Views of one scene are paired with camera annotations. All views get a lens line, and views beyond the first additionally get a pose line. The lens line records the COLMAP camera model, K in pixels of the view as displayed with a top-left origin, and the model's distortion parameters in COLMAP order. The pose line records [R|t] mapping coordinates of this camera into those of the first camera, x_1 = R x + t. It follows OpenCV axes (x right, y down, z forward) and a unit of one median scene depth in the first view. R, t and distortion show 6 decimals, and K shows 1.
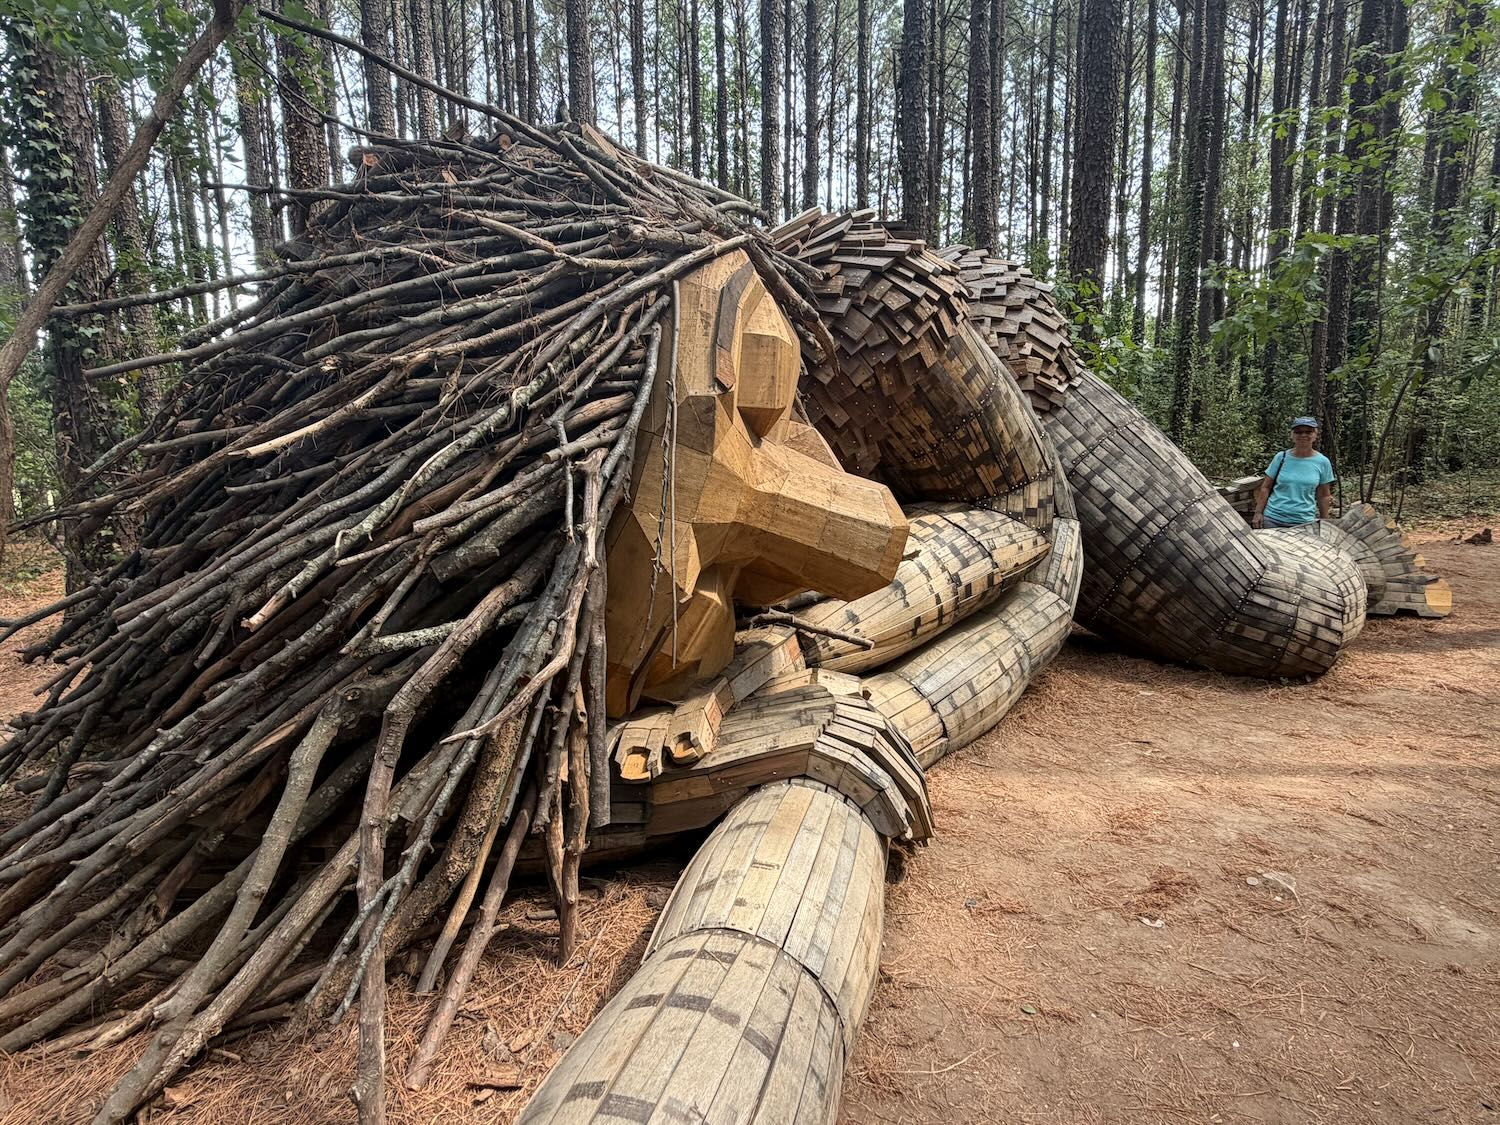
lens RADIAL K [[864.8, 0, 751.9], [0, 864.8, 561.9], [0, 0, 1]] dist [-0.001689, -0.000306]
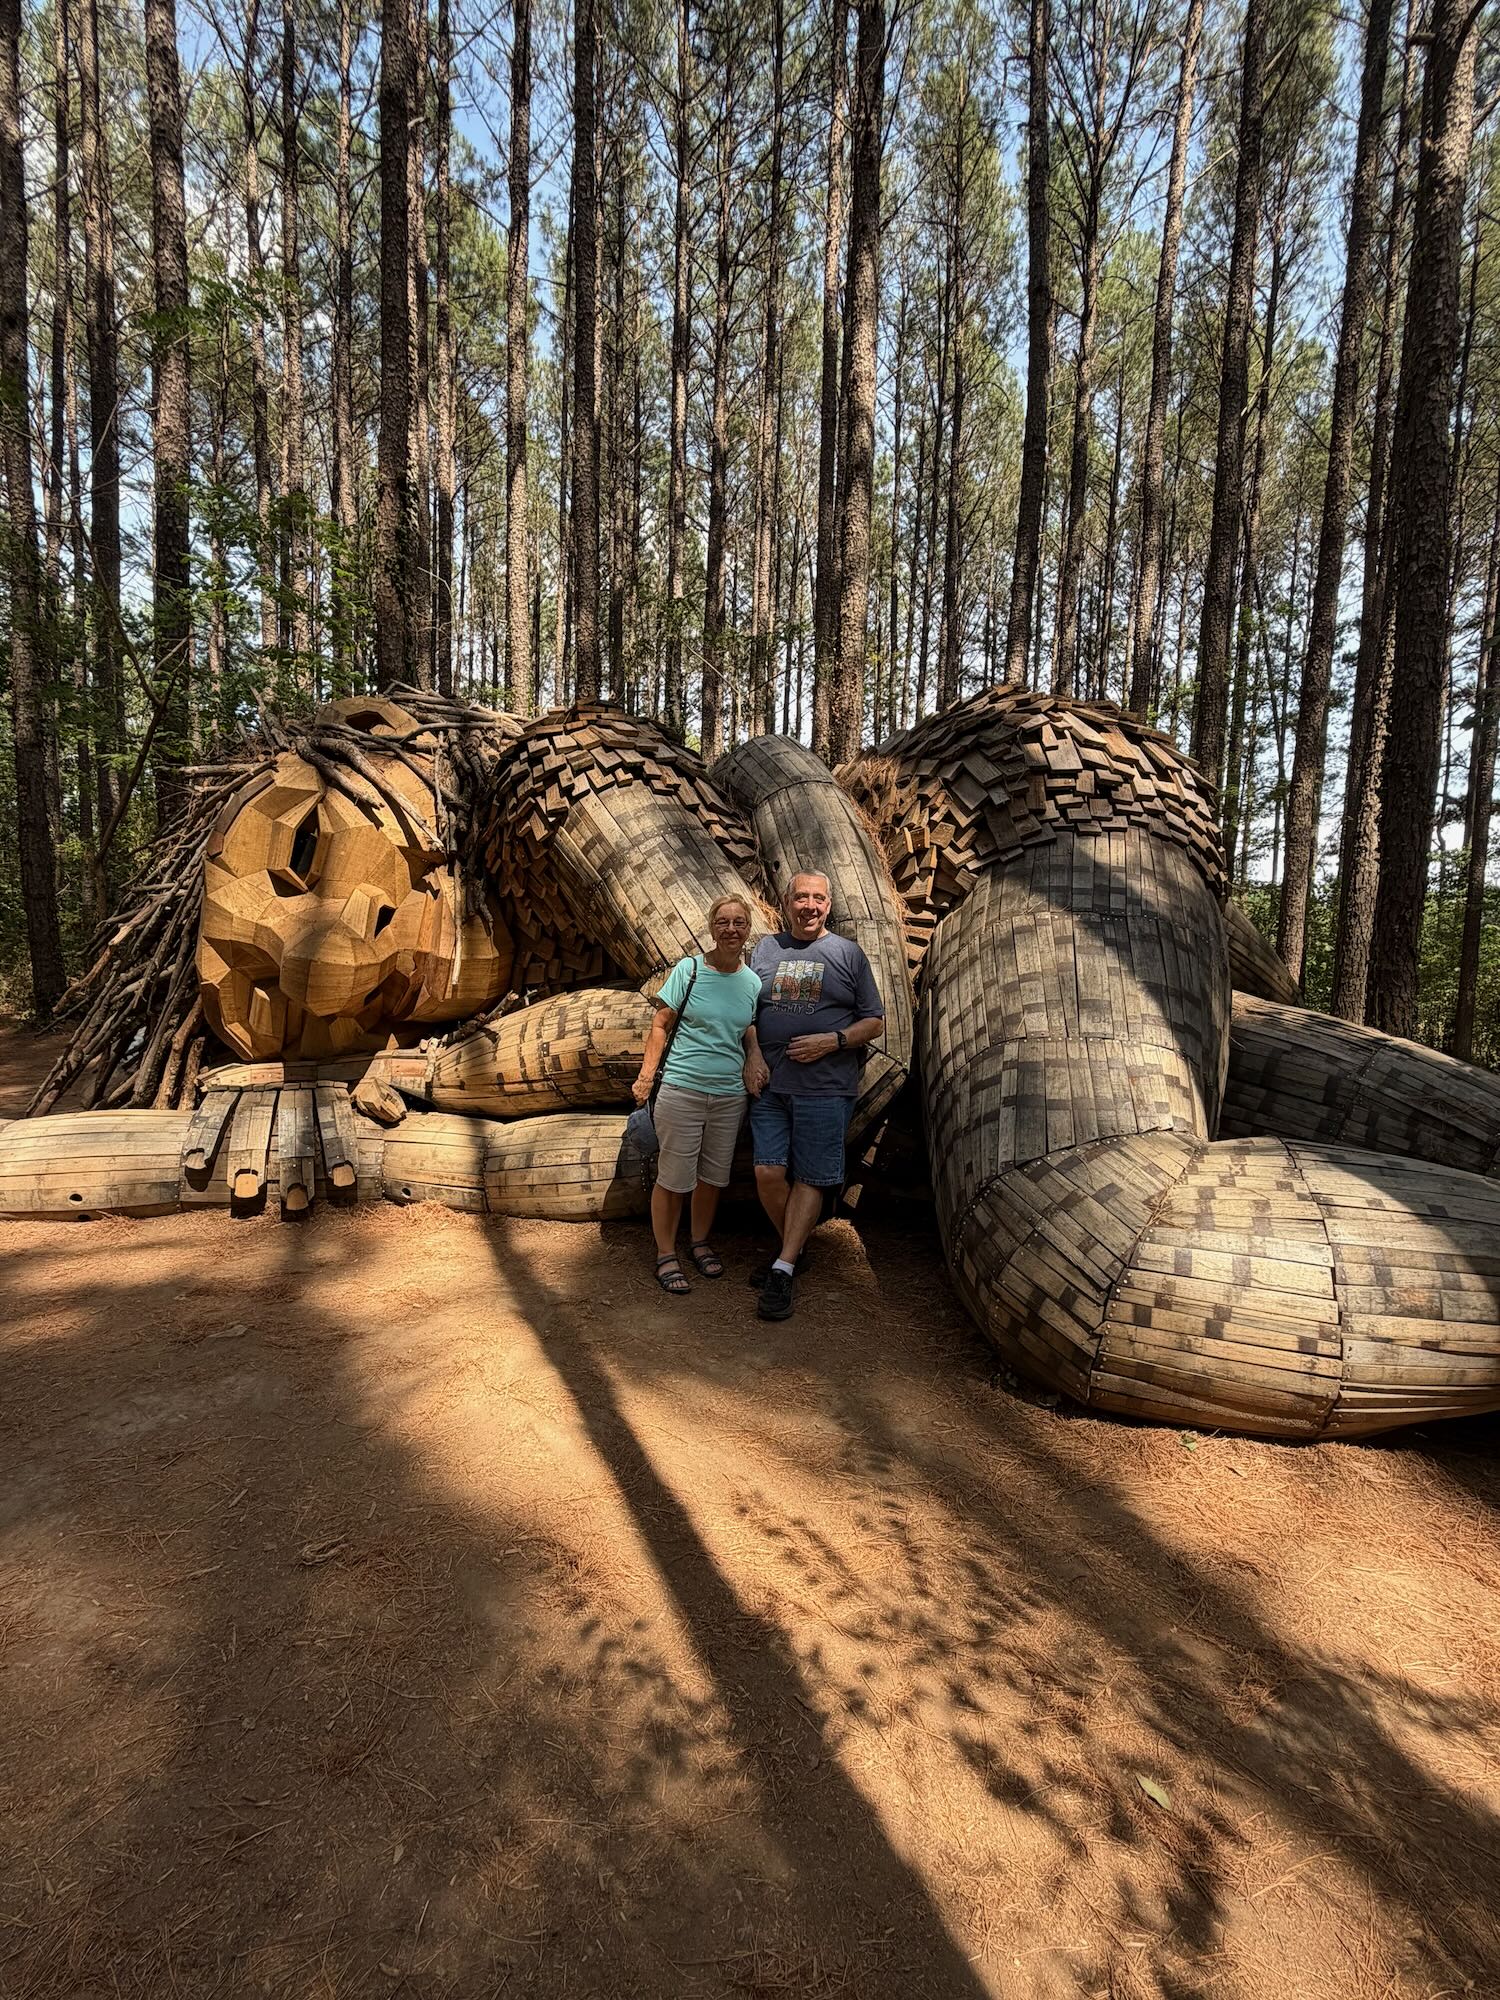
lens RADIAL K [[926.7, 0, 749.2], [0, 926.7, 999.8], [0, 0, 1]] dist [-0.000106, 0.000602]
pose [[0.486147, 0.102227, -0.867877, 1.201224], [-0.190518, 0.981643, 0.008907, -0.083892], [0.852856, 0.161016, 0.496699, 0.627214]]
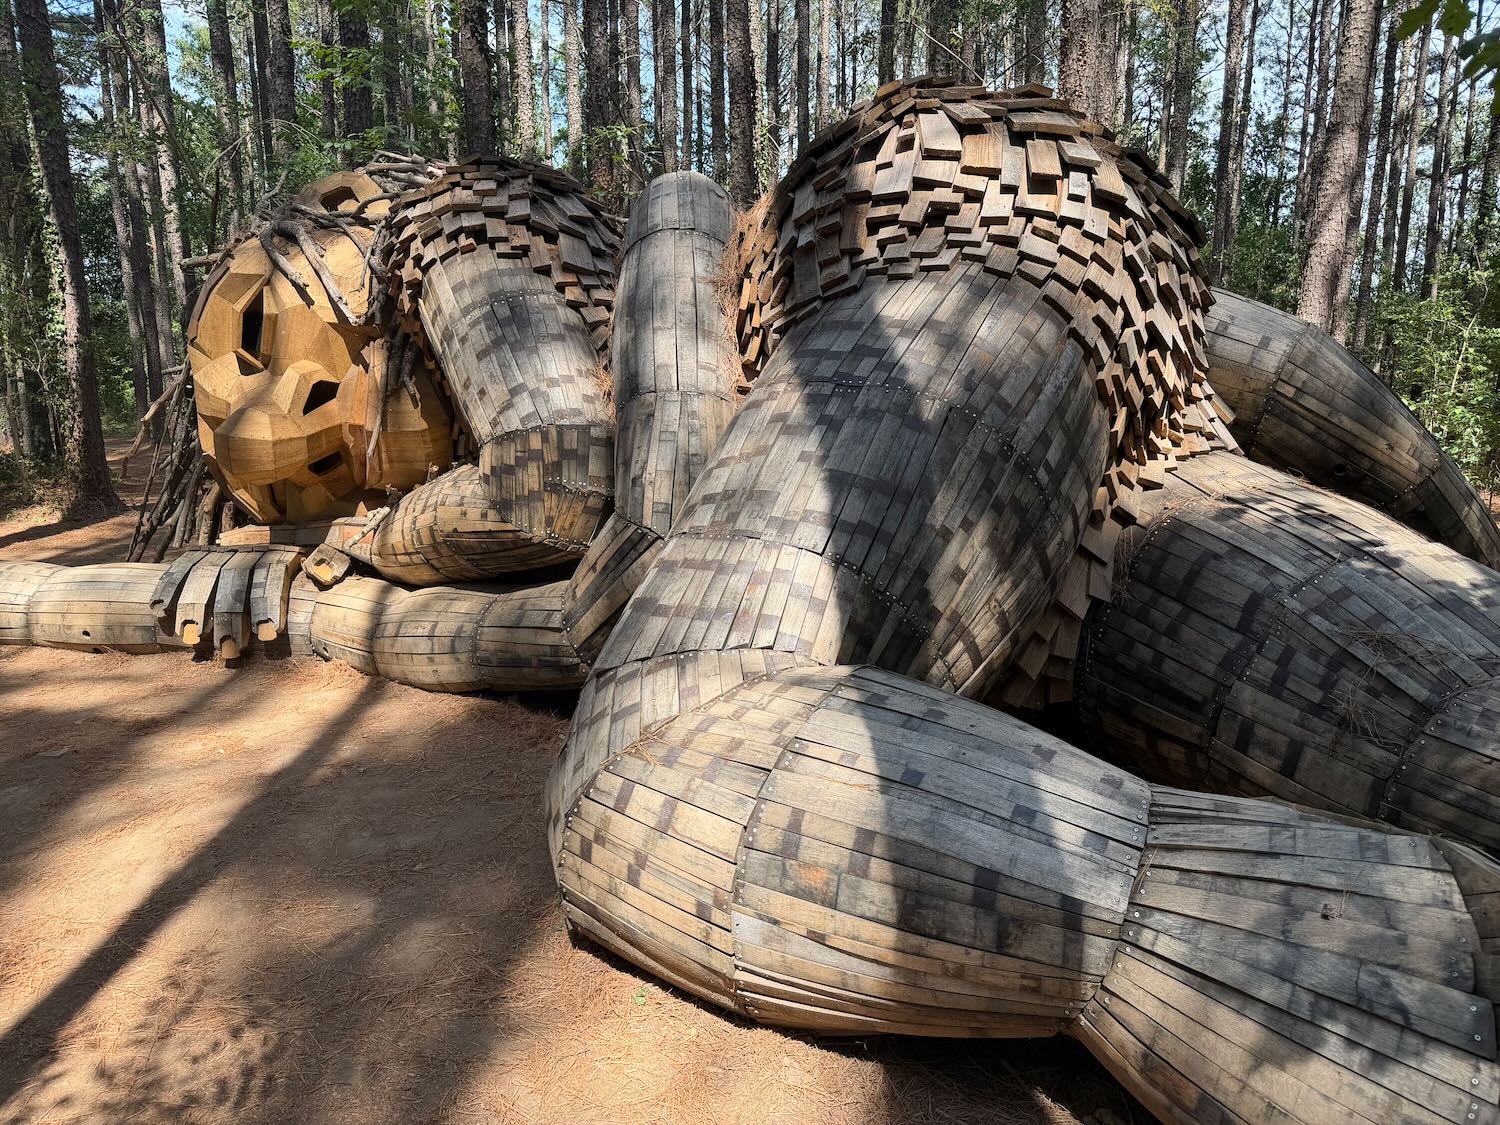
lens RADIAL K [[1050.4, 0, 755.1], [0, 1050.4, 562.6], [0, 0, 1]] dist [0.050399, -0.025819]
pose [[0.087296, 0.209367, -0.973933, 1.406047], [-0.172912, 0.966009, 0.192165, -0.227793], [0.981061, 0.151629, 0.120530, 1.182811]]
